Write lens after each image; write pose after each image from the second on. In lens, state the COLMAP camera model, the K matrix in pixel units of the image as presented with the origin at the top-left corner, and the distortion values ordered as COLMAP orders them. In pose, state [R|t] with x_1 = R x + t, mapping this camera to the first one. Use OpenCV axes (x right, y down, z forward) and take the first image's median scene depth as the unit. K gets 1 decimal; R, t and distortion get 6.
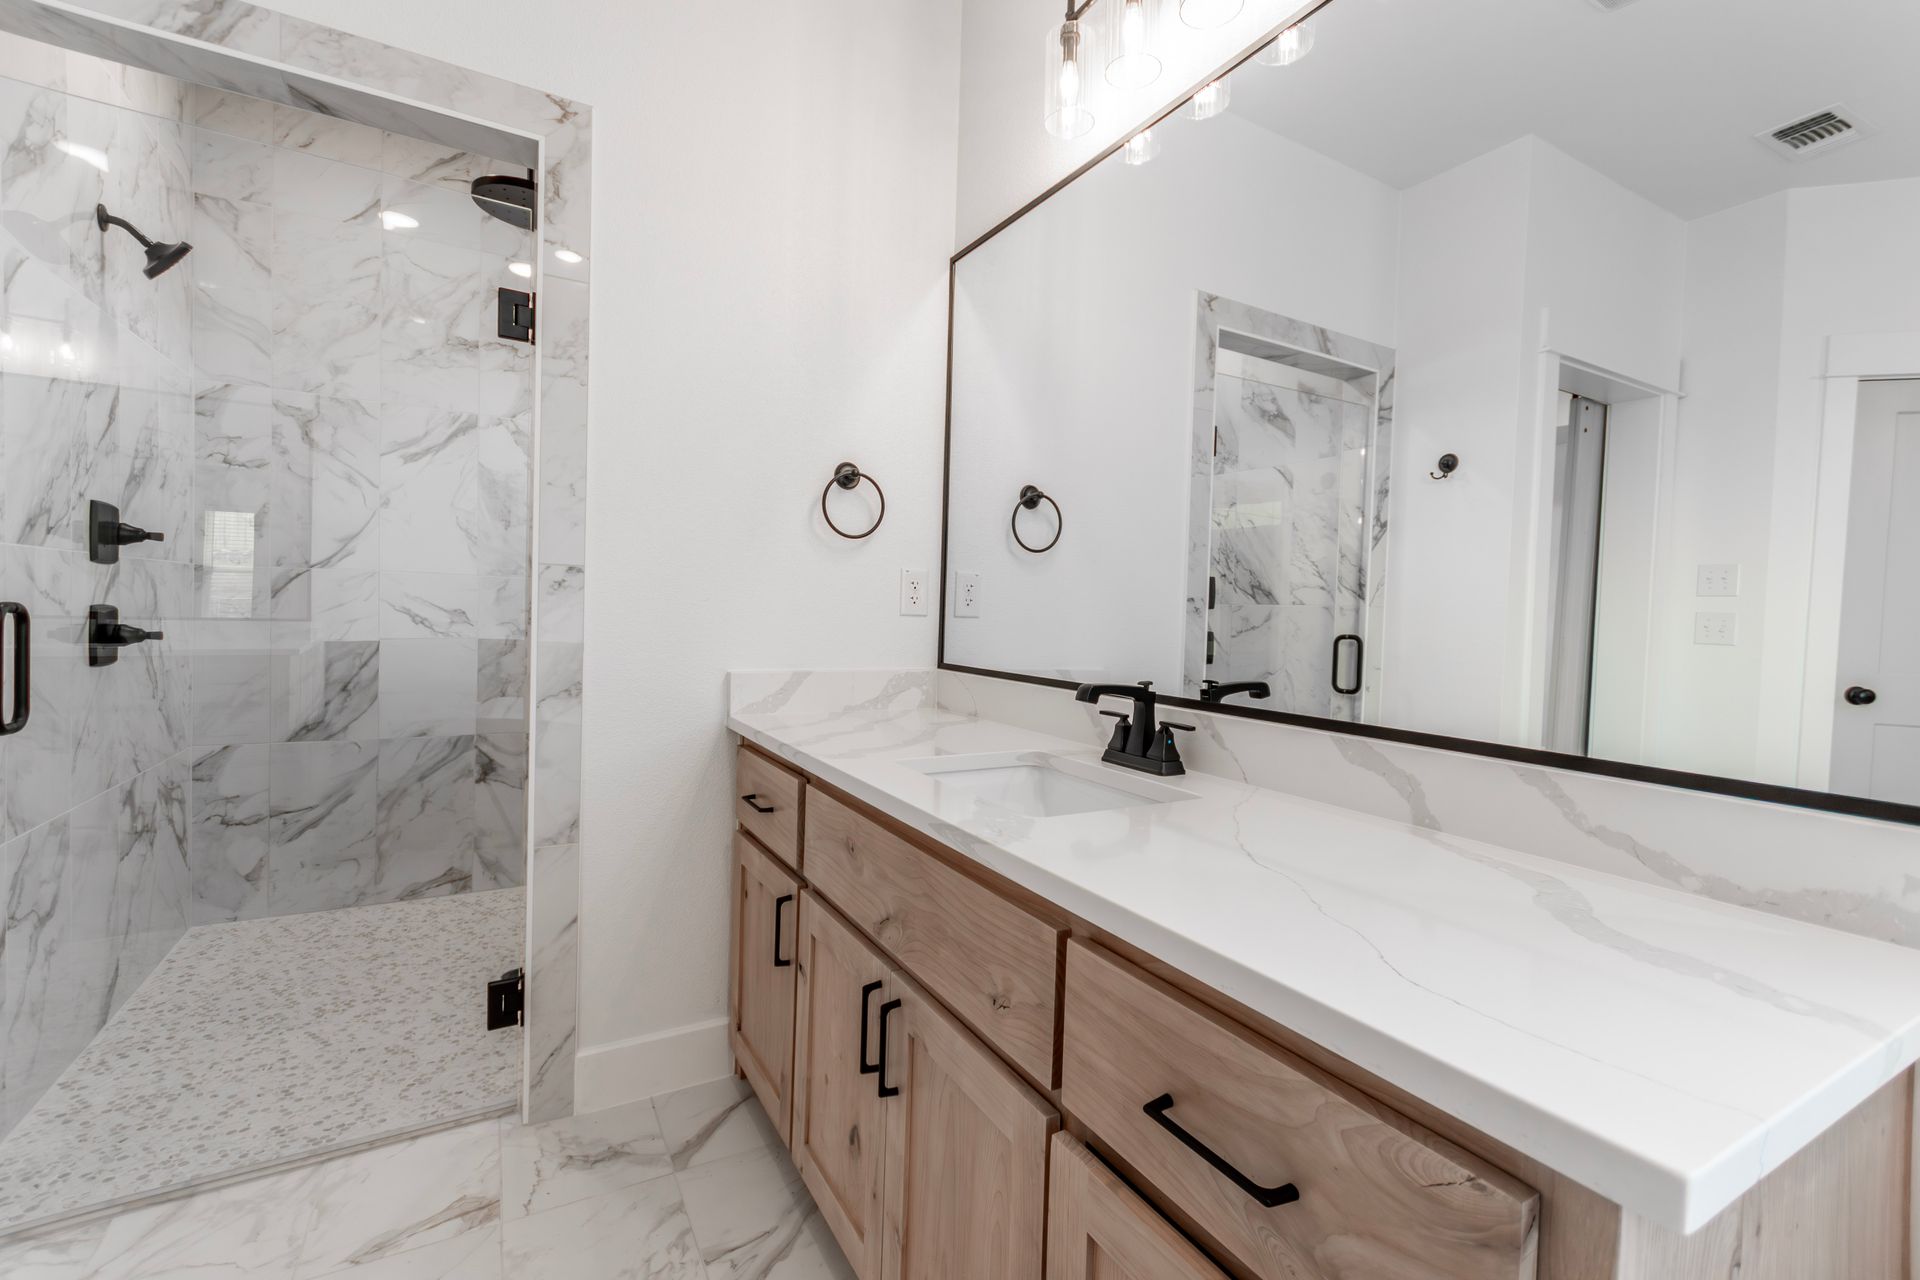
lens RADIAL K [[849.9, 0, 963.0], [0, 849.9, 635.3], [0, 0, 1]] dist [0.000351, 0.000711]
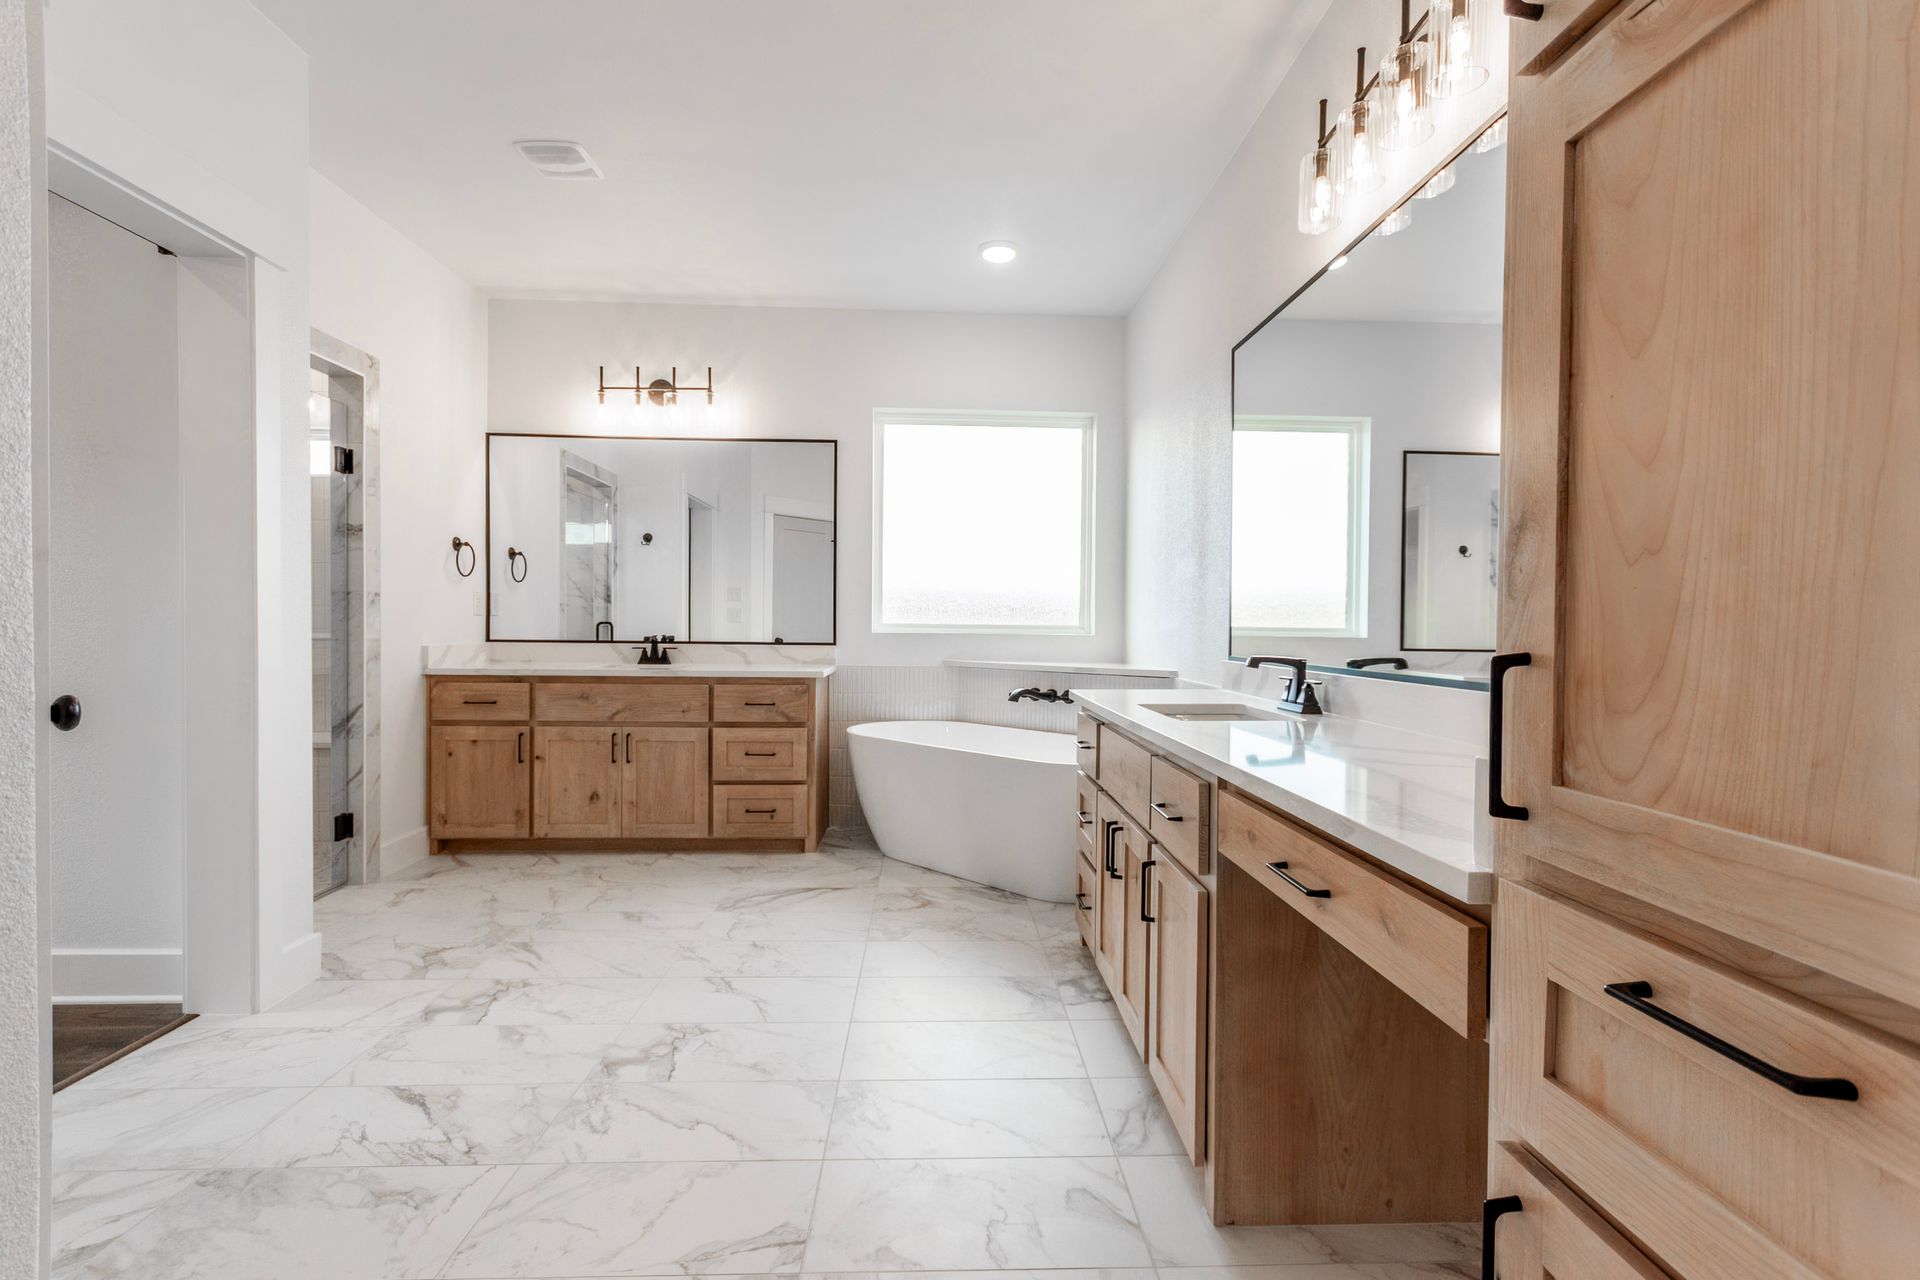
lens RADIAL K [[849.9, 0, 963.0], [0, 849.9, 635.3], [0, 0, 1]] dist [0.000351, 0.000711]
pose [[0.462687, -0.039122, 0.885658, -1.532446], [0.030700, 0.999134, 0.028096, 0.002463], [-0.885990, 0.014190, 0.463487, -1.068765]]
